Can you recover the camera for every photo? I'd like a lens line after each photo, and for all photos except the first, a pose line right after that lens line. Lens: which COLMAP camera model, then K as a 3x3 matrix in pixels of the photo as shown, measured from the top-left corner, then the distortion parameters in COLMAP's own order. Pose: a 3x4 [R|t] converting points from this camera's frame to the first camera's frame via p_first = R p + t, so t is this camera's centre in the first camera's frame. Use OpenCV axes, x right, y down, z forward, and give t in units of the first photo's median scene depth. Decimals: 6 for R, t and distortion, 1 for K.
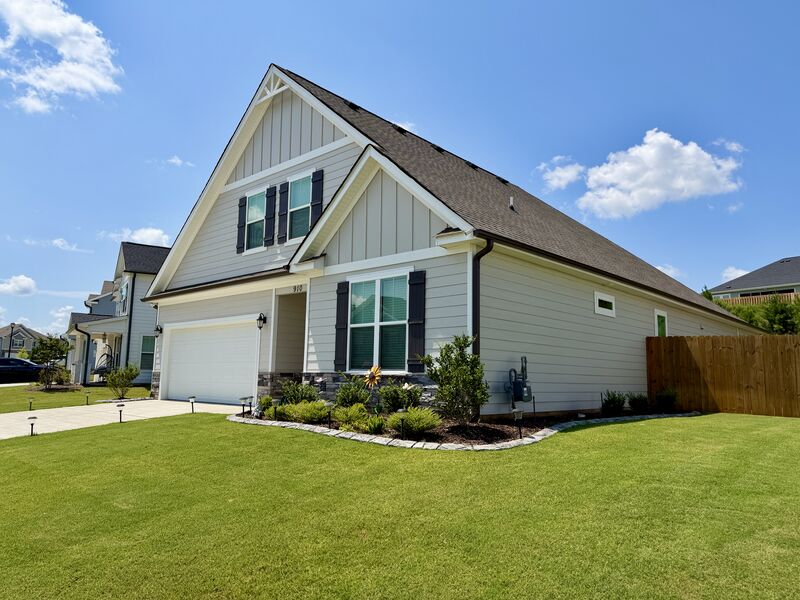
lens RADIAL K [[561.0, 0, 400.0], [0, 561.0, 300.0], [0, 0, 1]] dist [0.102734, -0.153704]
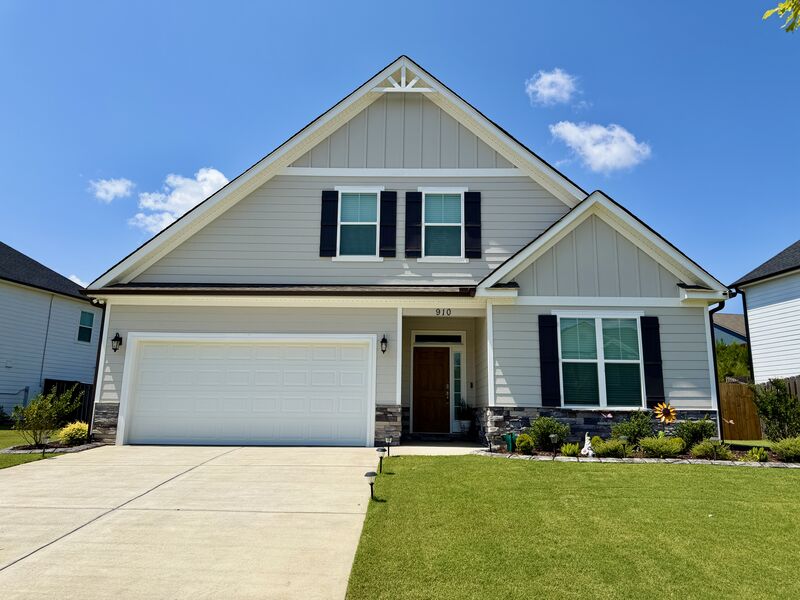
lens RADIAL K [[561.0, 0, 400.0], [0, 561.0, 300.0], [0, 0, 1]] dist [0.102734, -0.153704]
pose [[0.751824, 0.126981, 0.647021, -0.884695], [-0.091476, 0.991879, -0.088369, 0.050203], [-0.652988, 0.007251, 0.757334, 0.387771]]
